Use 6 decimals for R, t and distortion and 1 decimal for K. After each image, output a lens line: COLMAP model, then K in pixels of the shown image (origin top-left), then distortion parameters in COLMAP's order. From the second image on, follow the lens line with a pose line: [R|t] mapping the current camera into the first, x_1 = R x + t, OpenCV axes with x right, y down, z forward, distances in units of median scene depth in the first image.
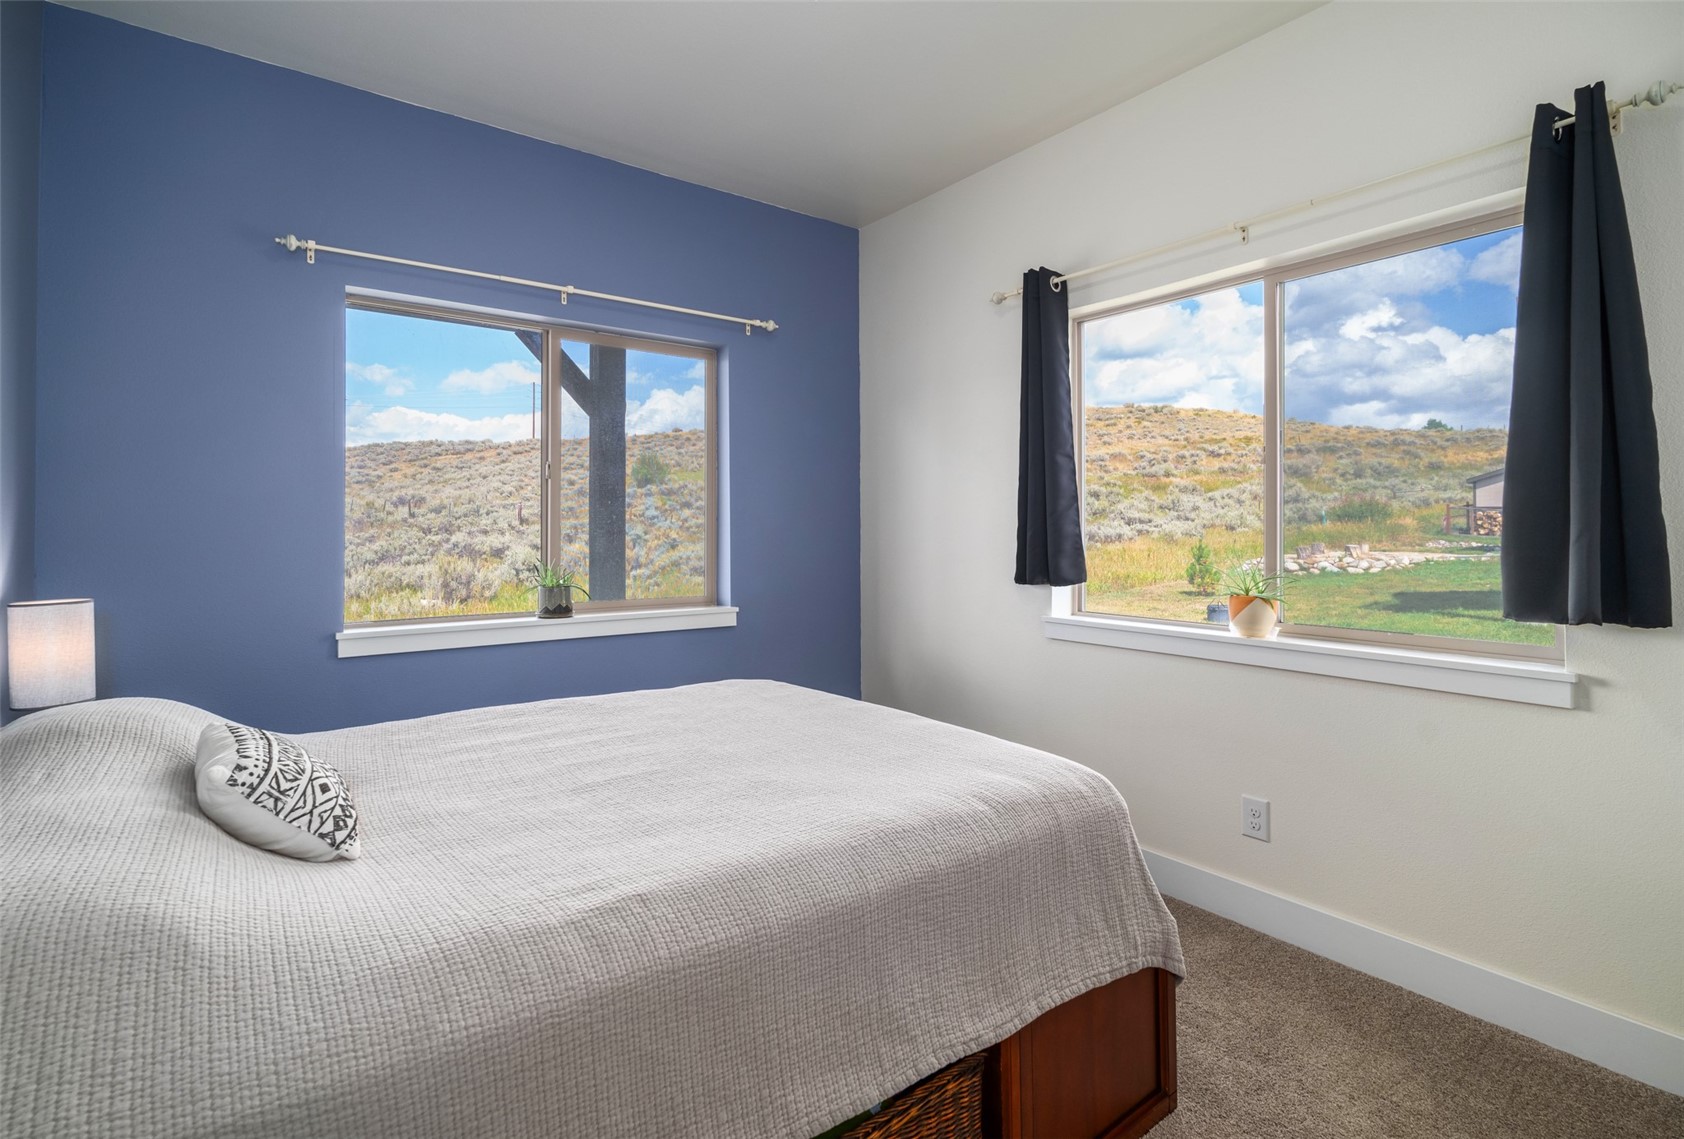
lens RADIAL K [[772.5, 0, 892.0], [0, 772.5, 525.9], [0, 0, 1]] dist [-0.009949, 0.000307]
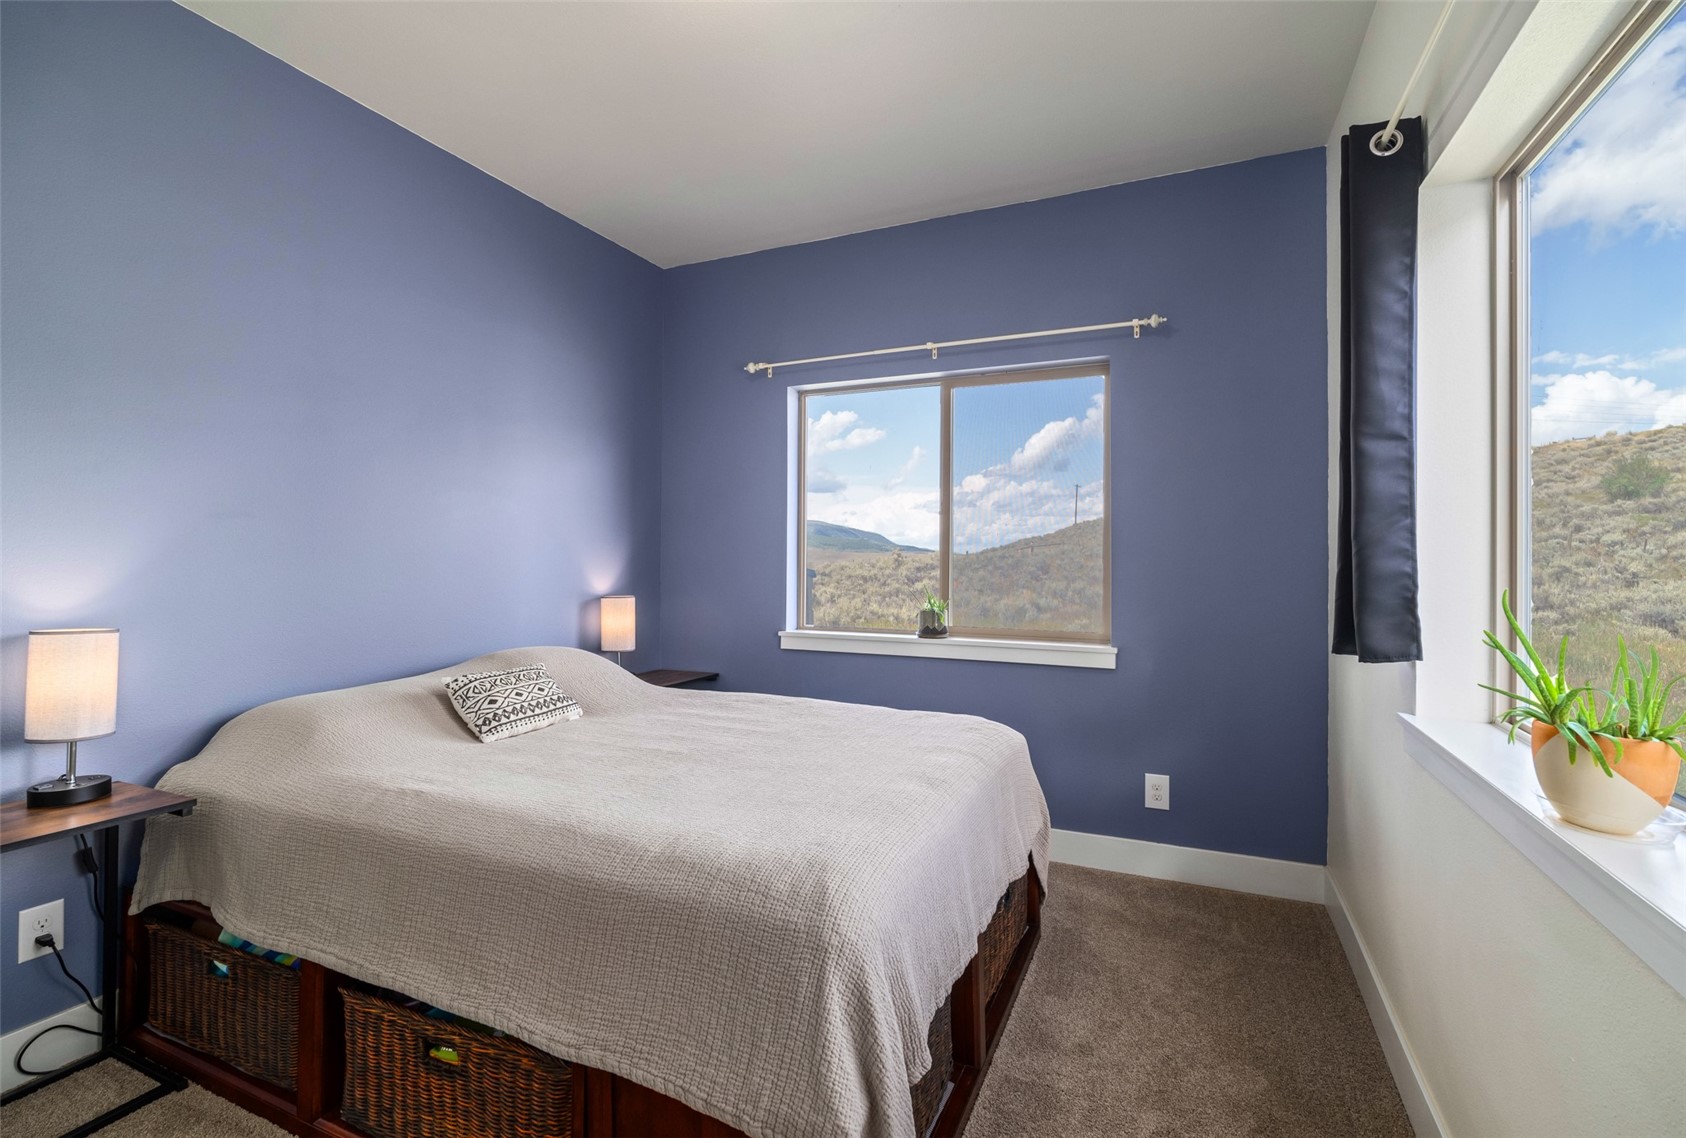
lens RADIAL K [[773.4, 0, 843.7], [0, 773.4, 559.6], [0, 0, 1]] dist [-0.009949, 0.000307]
pose [[0.472743, 0.004768, -0.881187, 0.605777], [0.000087, 0.999985, 0.005458, -0.002634], [0.881200, -0.002657, 0.472736, 0.418181]]
